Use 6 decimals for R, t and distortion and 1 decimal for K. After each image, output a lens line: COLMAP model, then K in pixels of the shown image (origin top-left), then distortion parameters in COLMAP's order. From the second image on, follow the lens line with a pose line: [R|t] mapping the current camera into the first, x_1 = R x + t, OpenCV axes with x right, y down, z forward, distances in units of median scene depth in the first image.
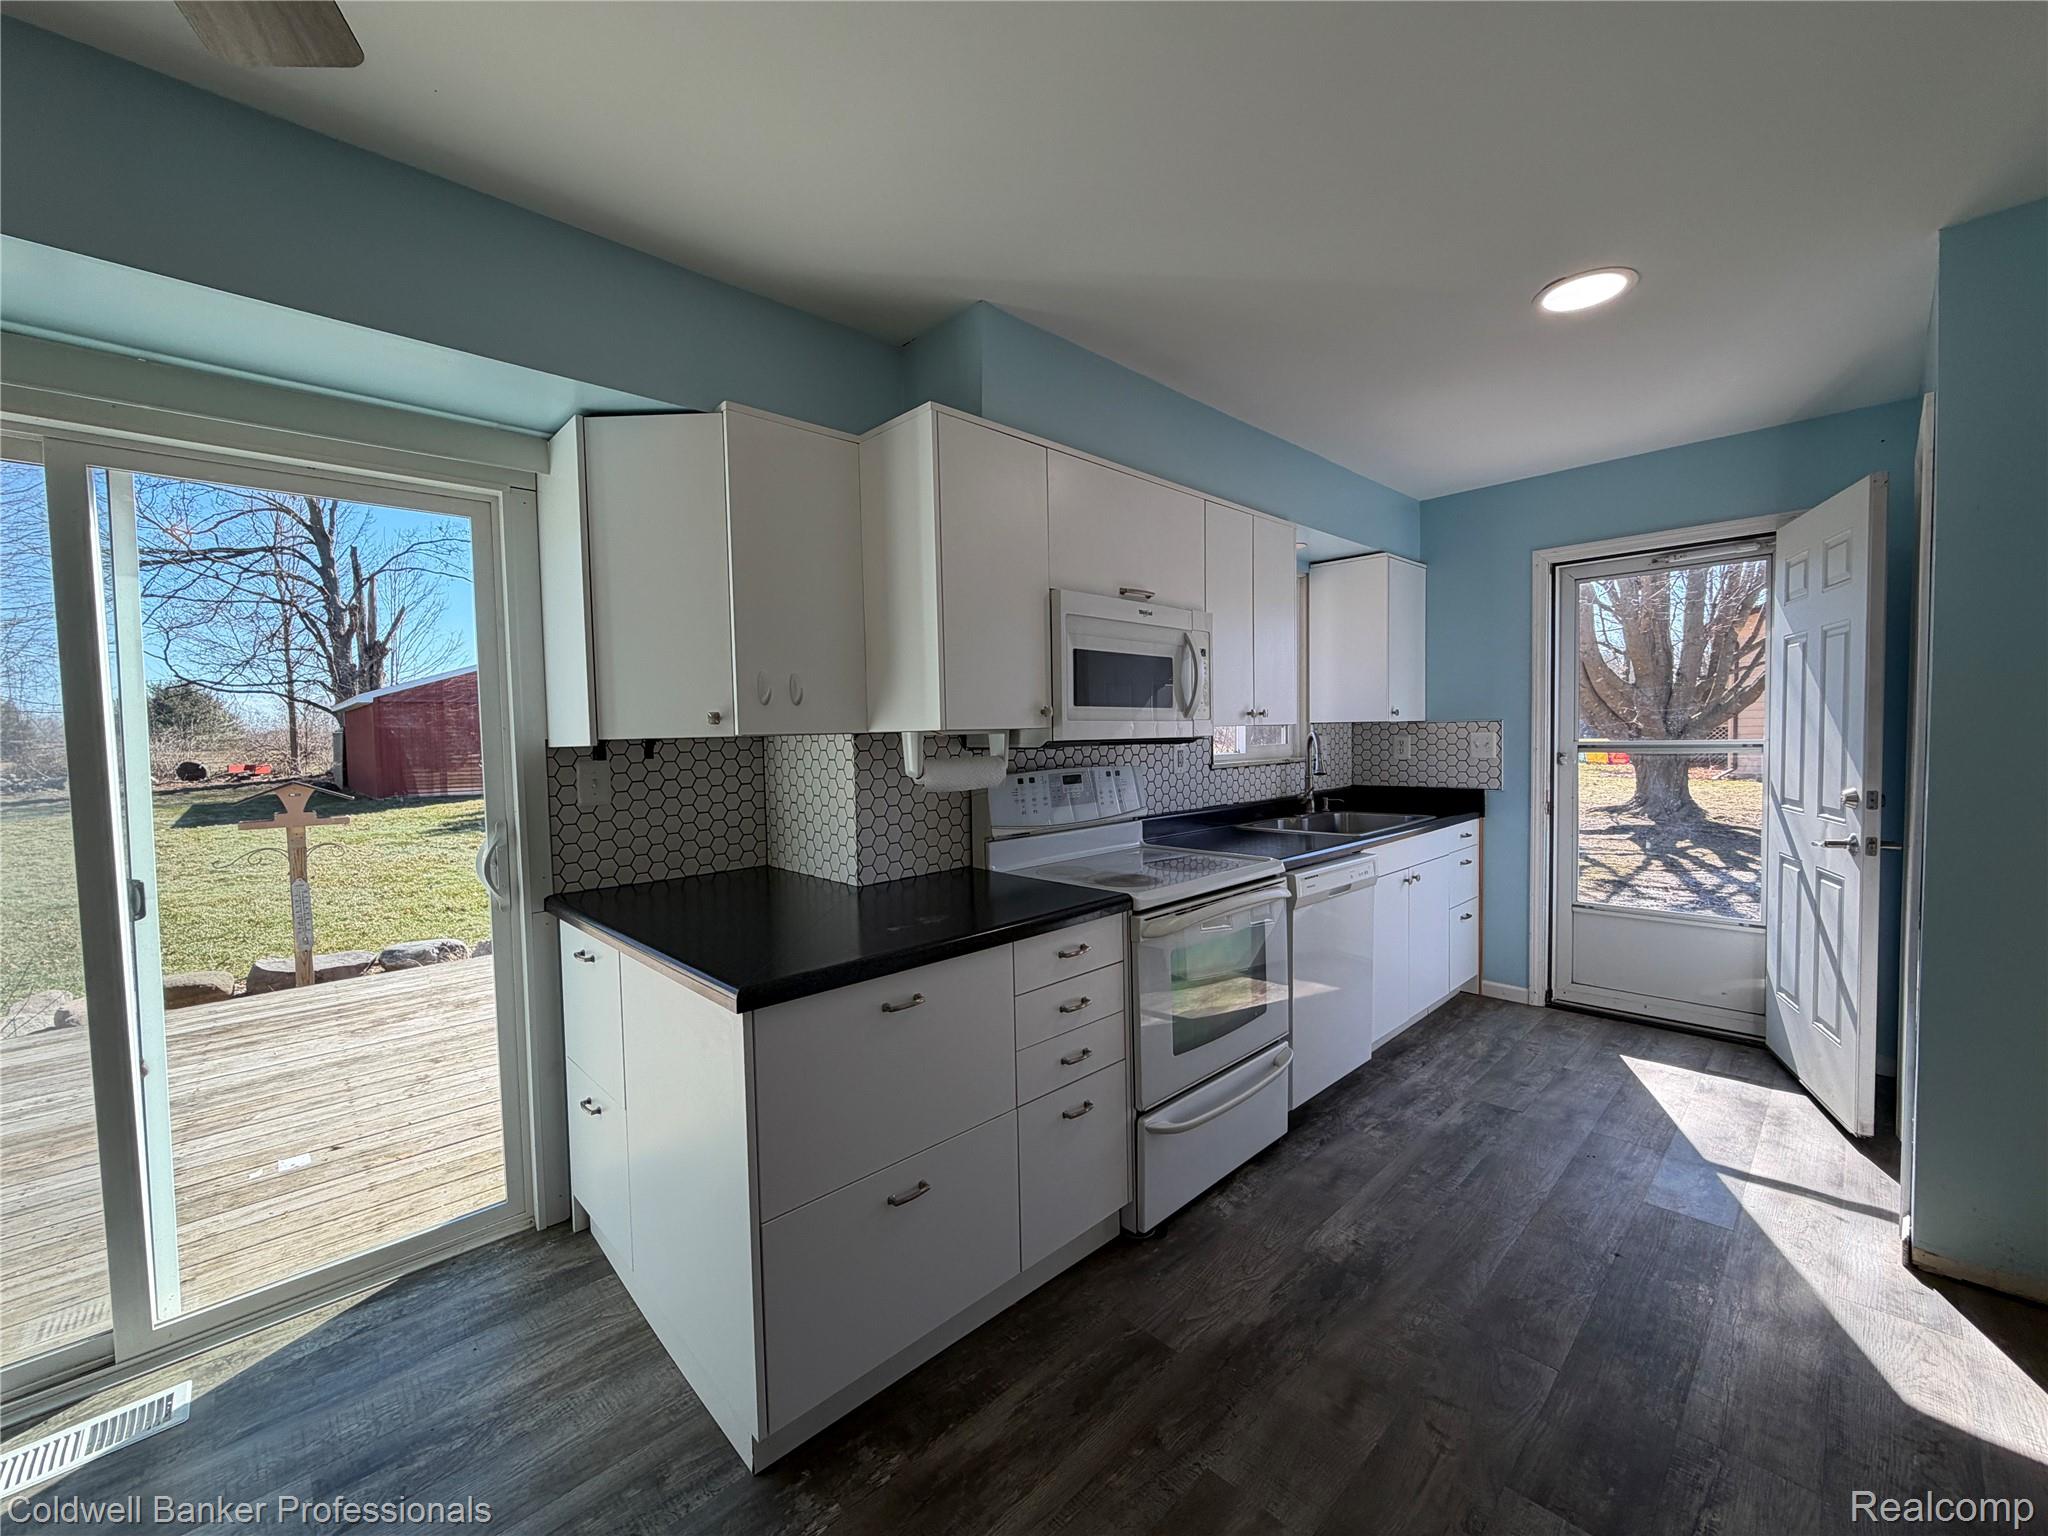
lens RADIAL K [[817.7, 0, 1017.5], [0, 817.7, 768.5], [0, 0, 1]] dist [-0.000948, 0.000074]
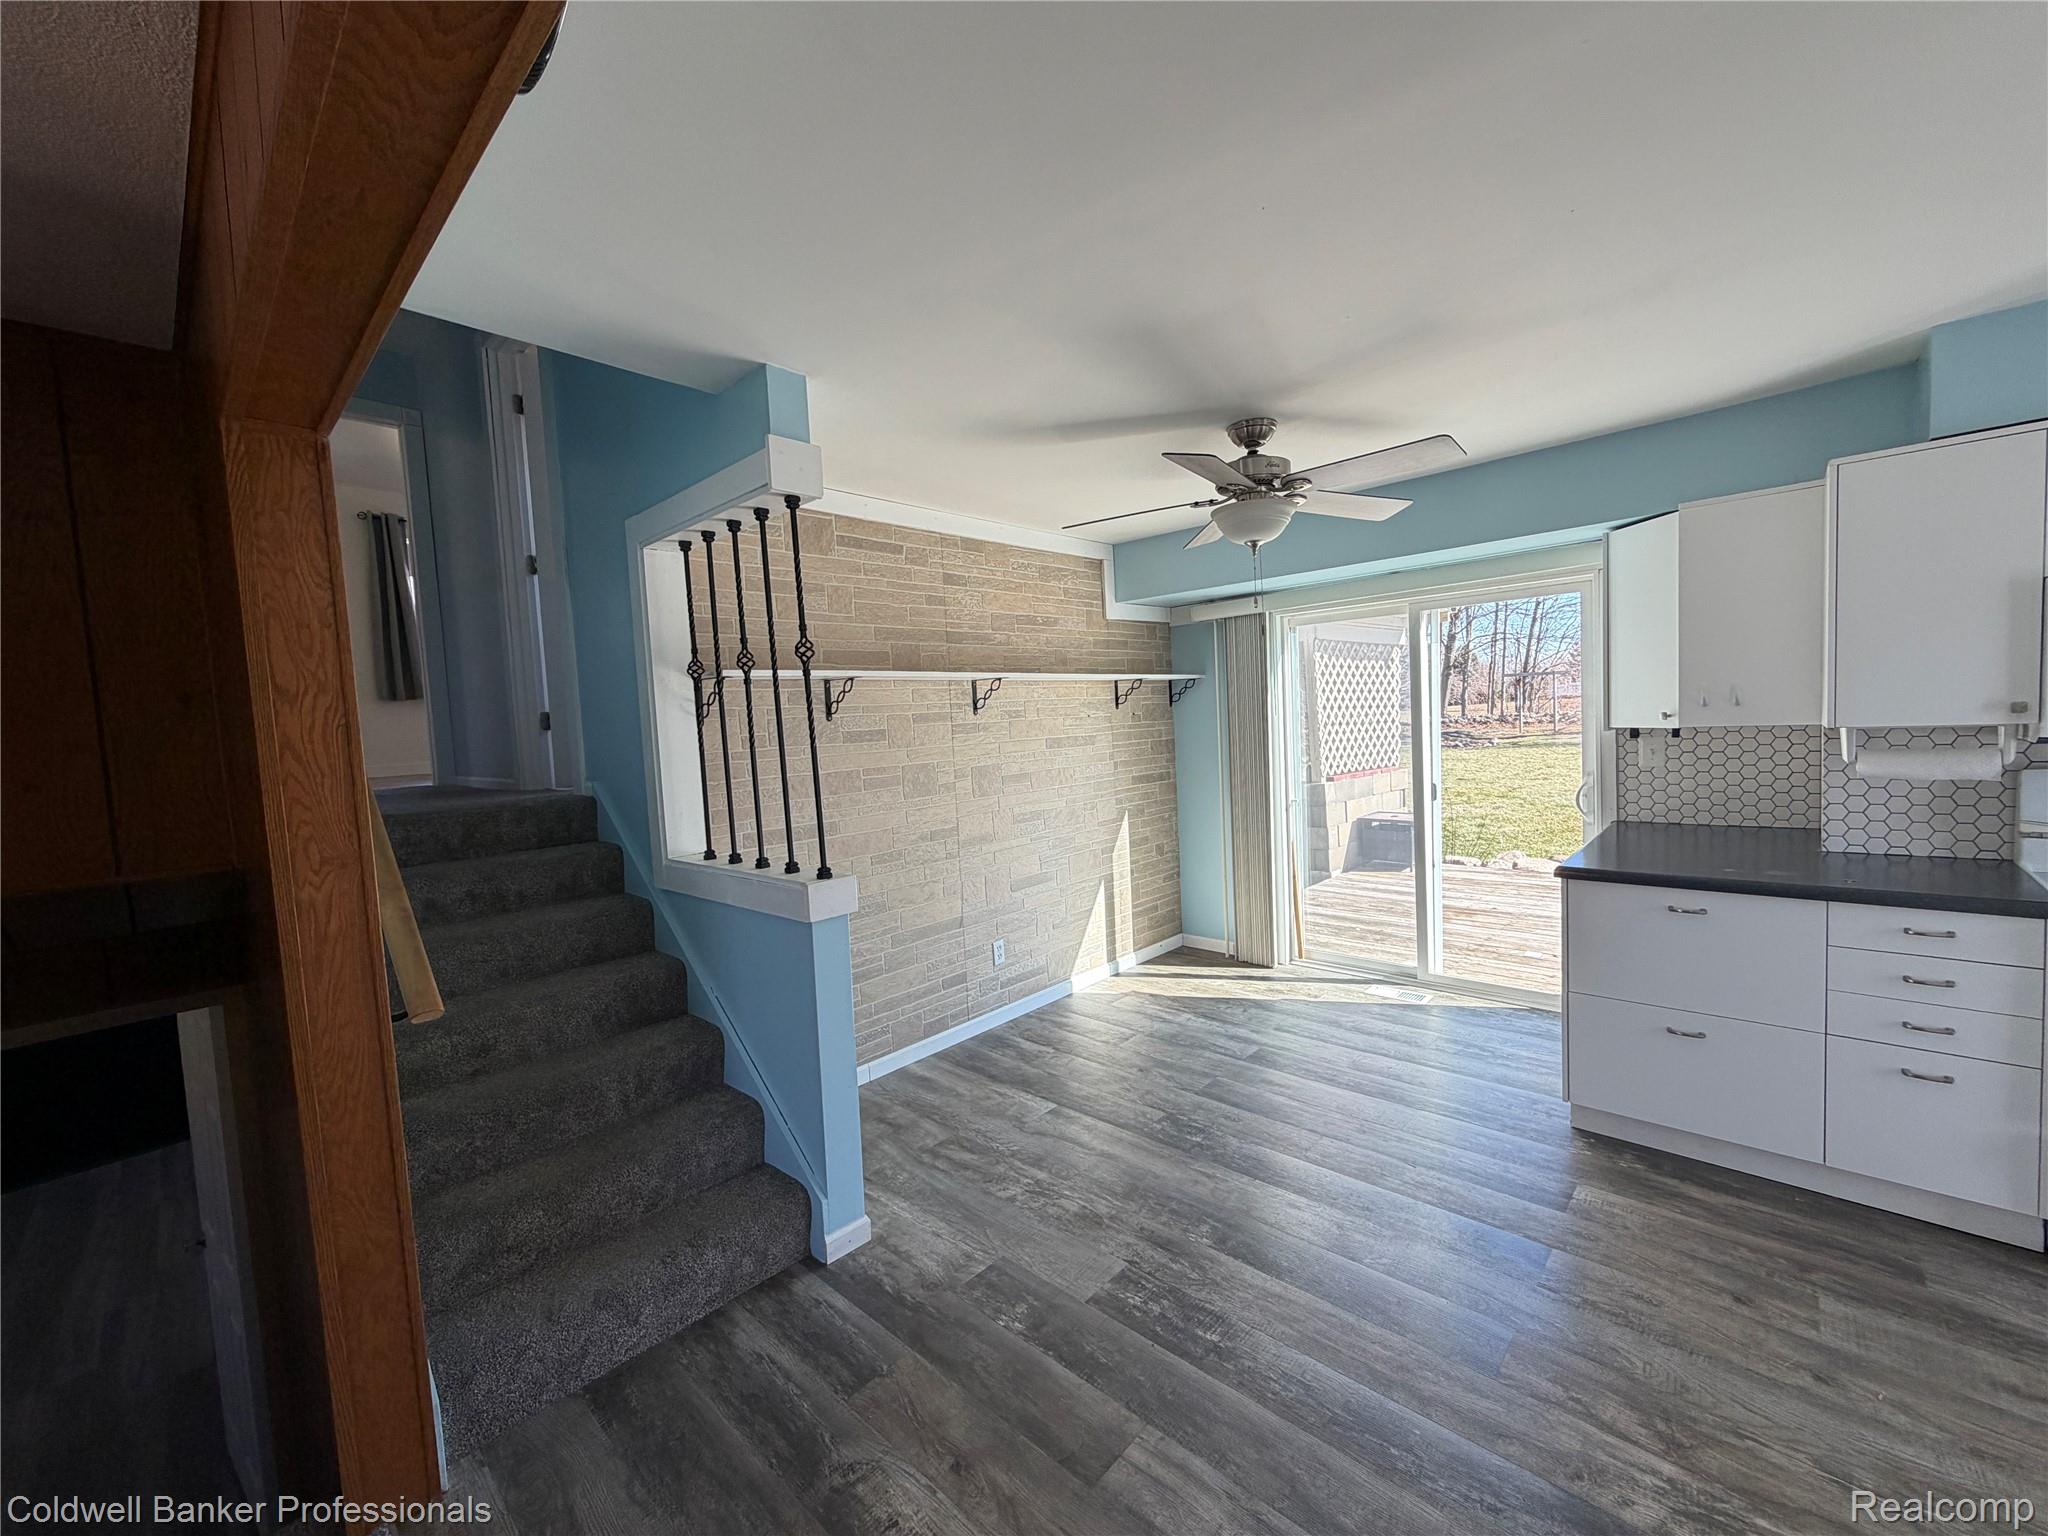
lens RADIAL K [[817.7, 0, 1017.5], [0, 817.7, 768.5], [0, 0, 1]] dist [-0.000948, 0.000074]
pose [[0.057647, 0.081757, -0.994984, 0.931500], [0.002621, 0.996625, 0.082044, -0.079586], [0.998334, -0.007337, 0.057238, -0.252695]]
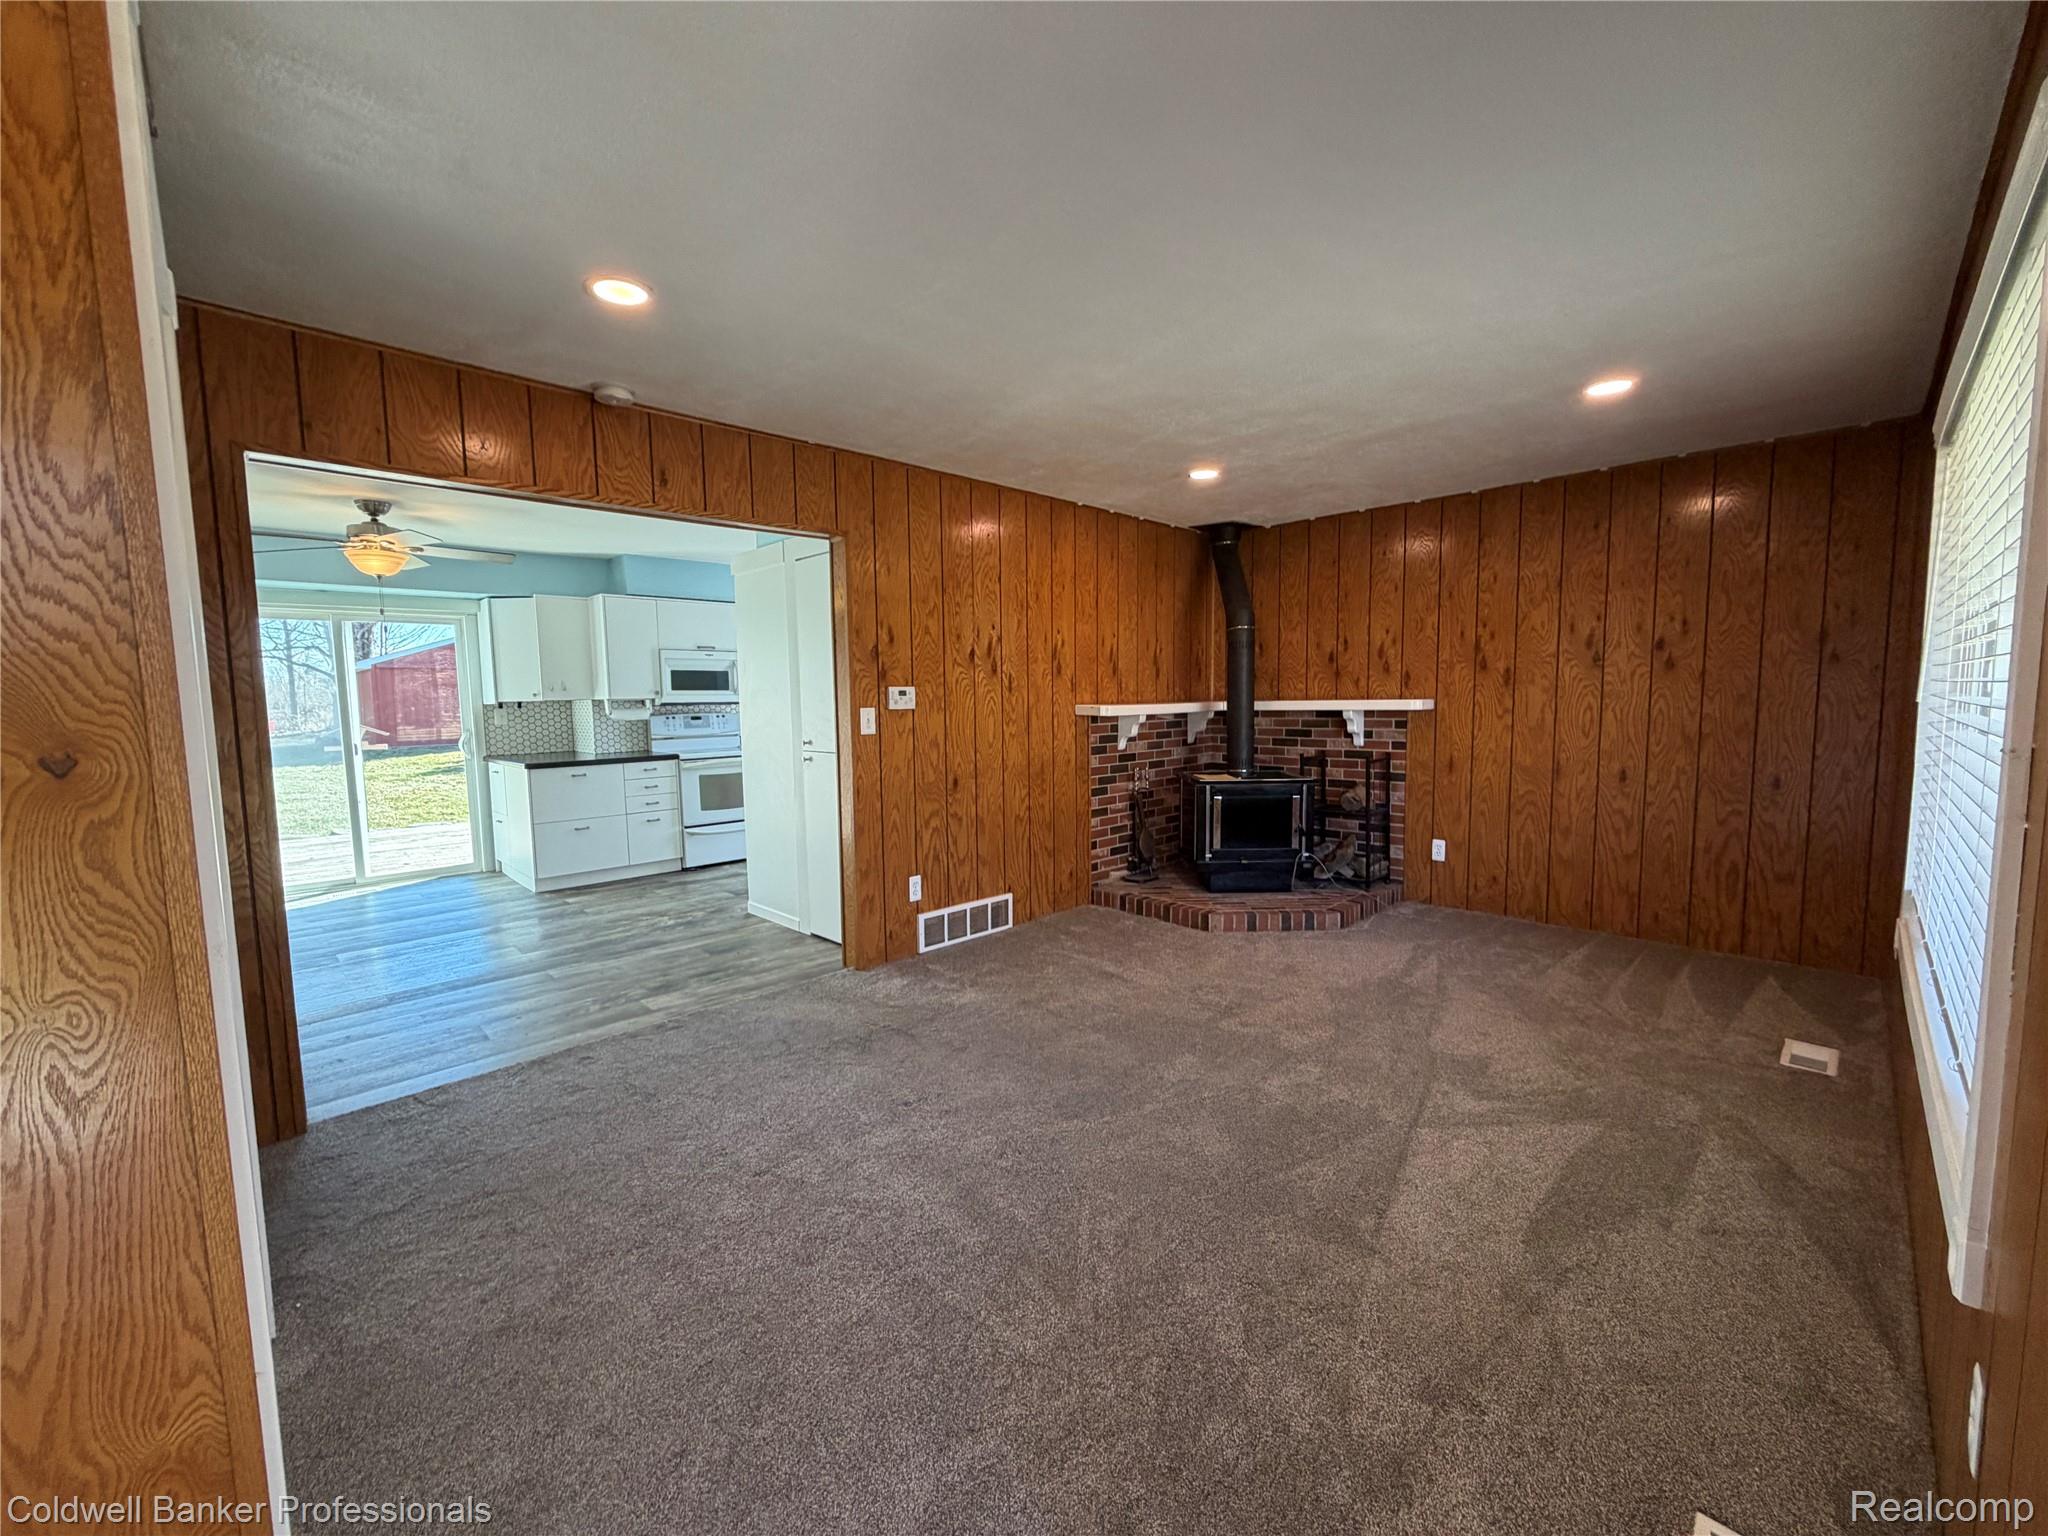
lens RADIAL K [[817.7, 0, 1017.5], [0, 817.7, 768.5], [0, 0, 1]] dist [-0.000948, 0.000074]
pose [[0.999905, 0.003089, 0.013453, 1.246180], [-0.003701, 0.998949, 0.045678, 0.061092], [-0.013297, -0.045724, 0.998866, -1.881156]]
